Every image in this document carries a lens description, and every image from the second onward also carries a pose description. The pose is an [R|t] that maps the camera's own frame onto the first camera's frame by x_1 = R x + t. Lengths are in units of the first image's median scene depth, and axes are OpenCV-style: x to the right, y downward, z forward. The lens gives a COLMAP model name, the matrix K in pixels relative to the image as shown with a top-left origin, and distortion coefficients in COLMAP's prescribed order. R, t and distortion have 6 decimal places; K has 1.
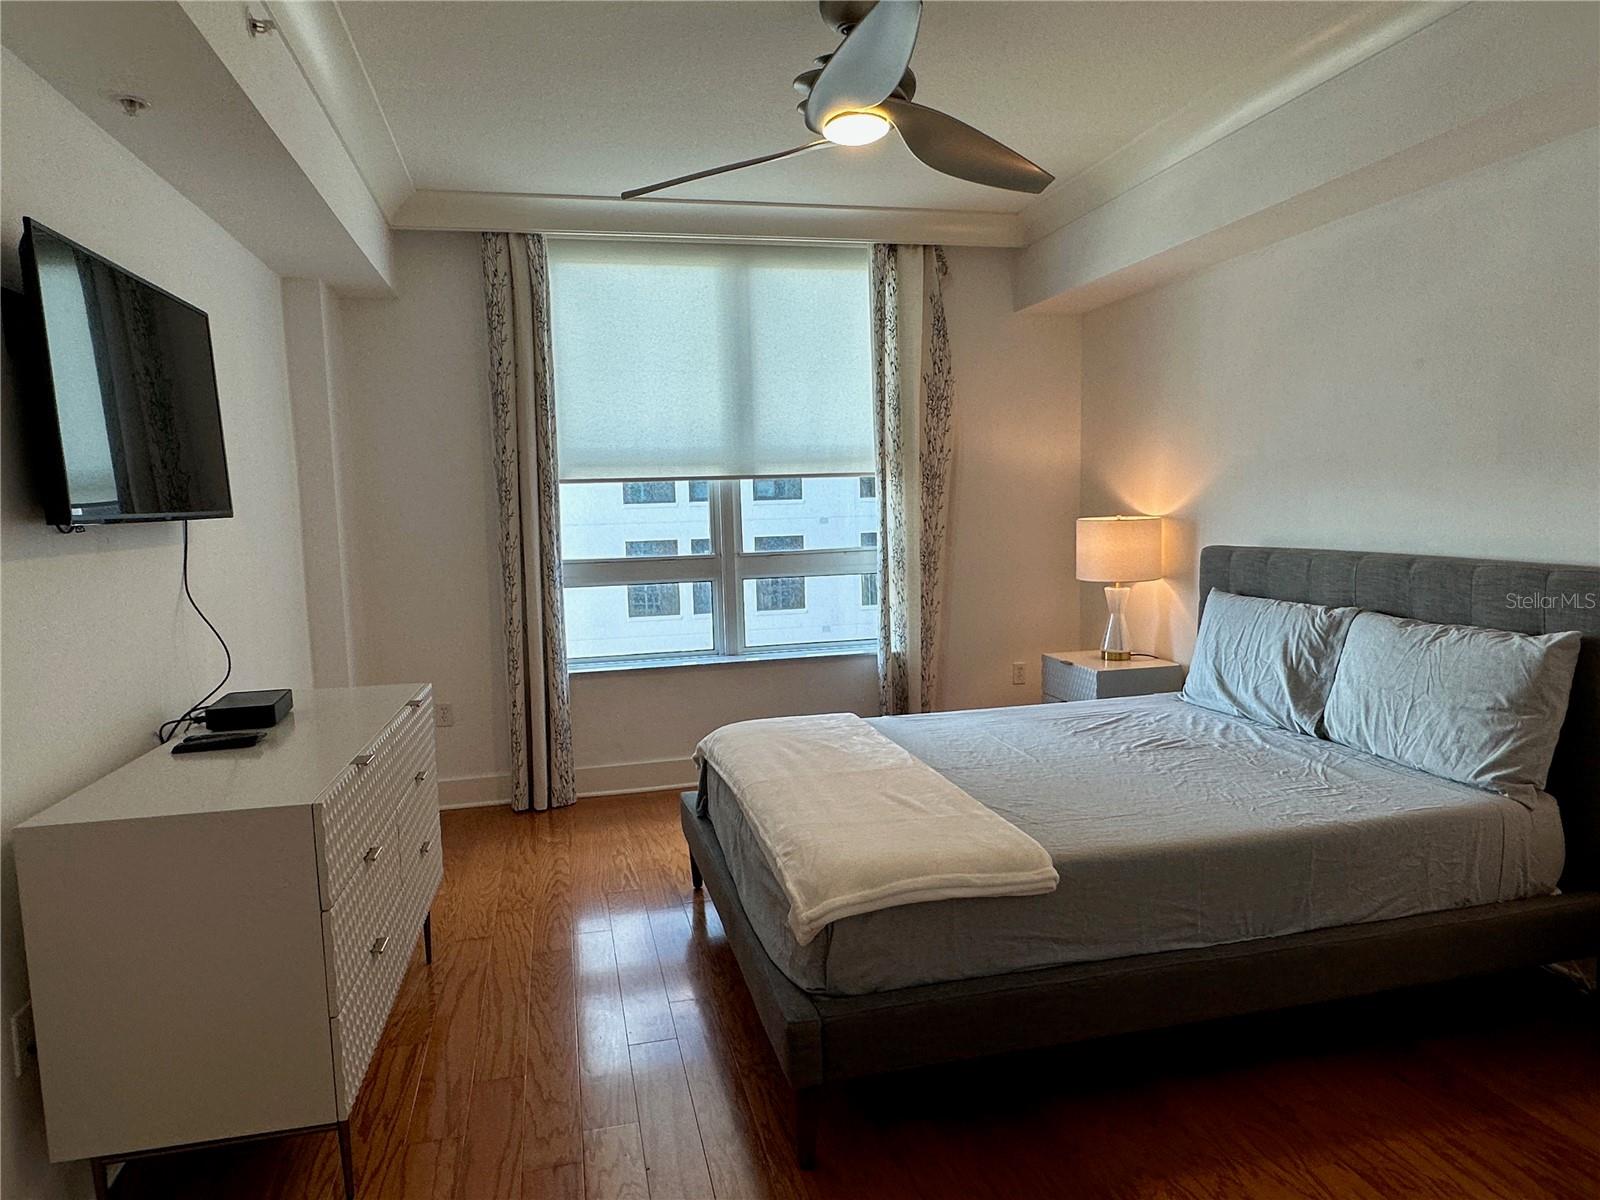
lens RADIAL K [[999.8, 0, 796.6], [0, 999.8, 617.5], [0, 0, 1]] dist [-0.003795, -0.001252]
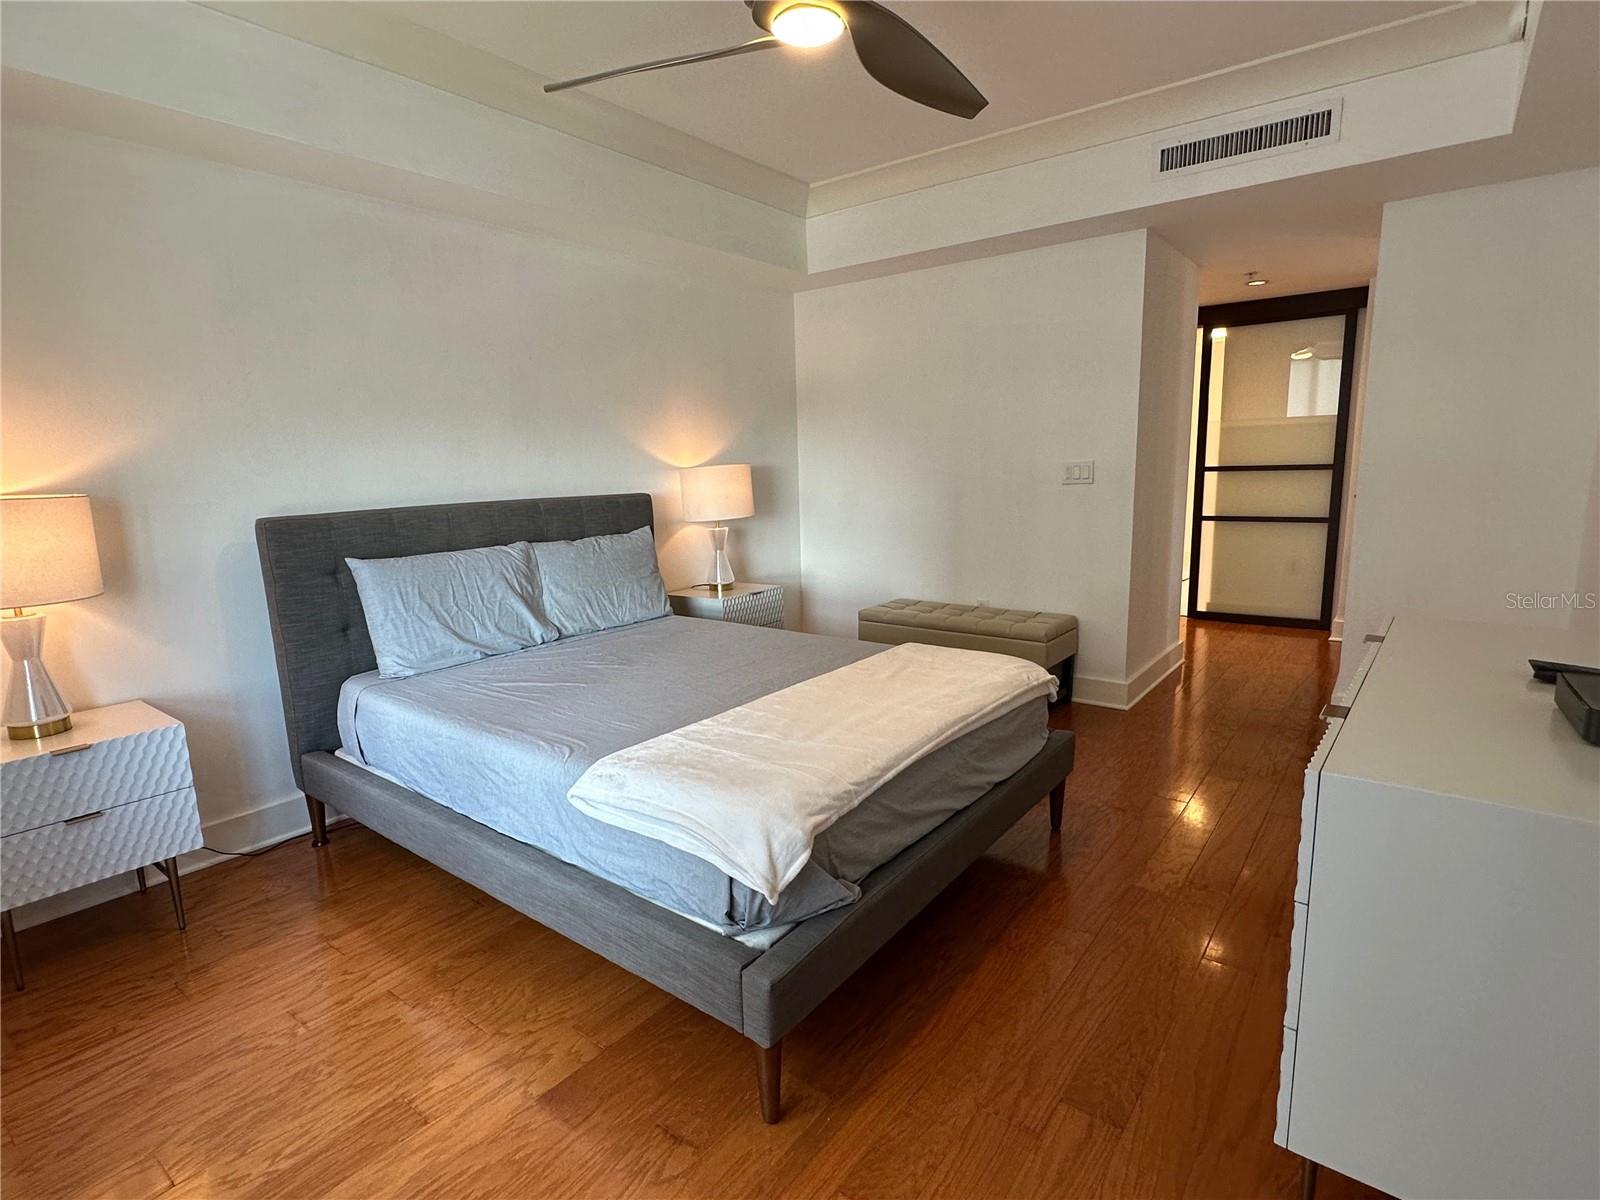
lens RADIAL K [[787.5, 0, 798.4], [0, 787.5, 605.8], [0, 0, 1]] dist [-0.001980, 0.000864]
pose [[-0.629337, -0.086512, 0.772303, -0.457310], [0.140637, 0.964697, 0.222667, -0.105068], [-0.764301, 0.248747, -0.594952, 1.328655]]
